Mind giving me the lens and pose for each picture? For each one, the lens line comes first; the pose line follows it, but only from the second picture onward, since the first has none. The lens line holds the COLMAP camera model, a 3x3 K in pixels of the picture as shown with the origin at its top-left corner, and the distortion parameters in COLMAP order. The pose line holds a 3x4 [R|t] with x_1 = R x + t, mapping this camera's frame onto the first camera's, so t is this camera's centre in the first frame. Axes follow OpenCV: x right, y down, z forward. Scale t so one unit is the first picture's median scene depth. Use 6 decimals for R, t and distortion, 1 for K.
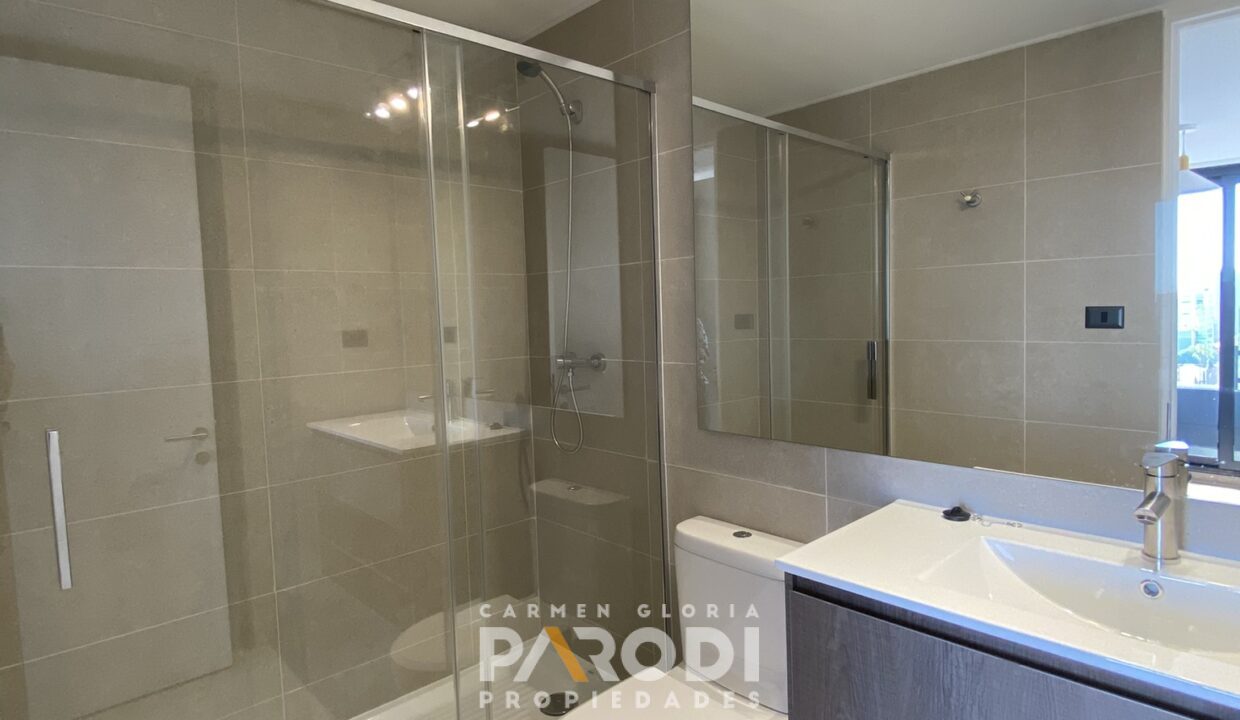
lens RADIAL K [[656.8, 0, 628.8], [0, 656.8, 359.1], [0, 0, 1]] dist [0.001153, -0.000030]
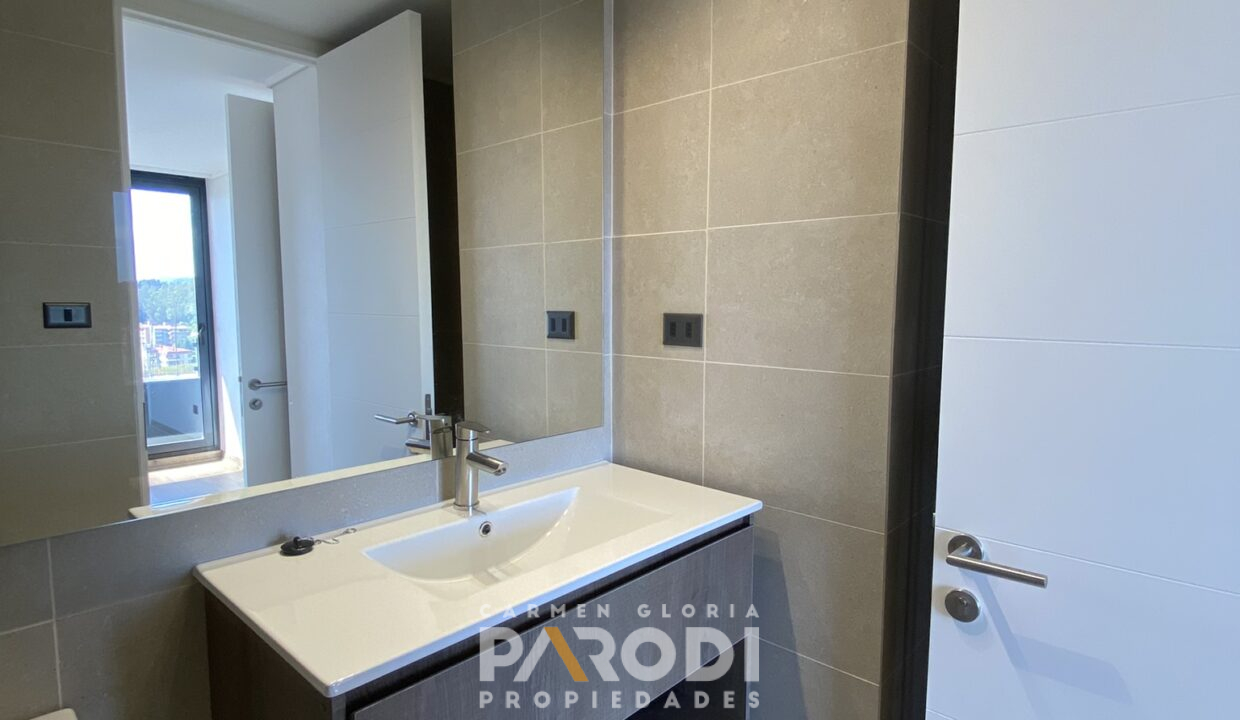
lens RADIAL K [[656.8, 0, 628.8], [0, 656.8, 359.1], [0, 0, 1]] dist [0.001153, -0.000030]
pose [[-0.093972, -0.057610, 0.993907, -0.364040], [0.062509, 0.996013, 0.063642, -0.027790], [-0.993611, 0.068108, -0.089996, 0.654046]]
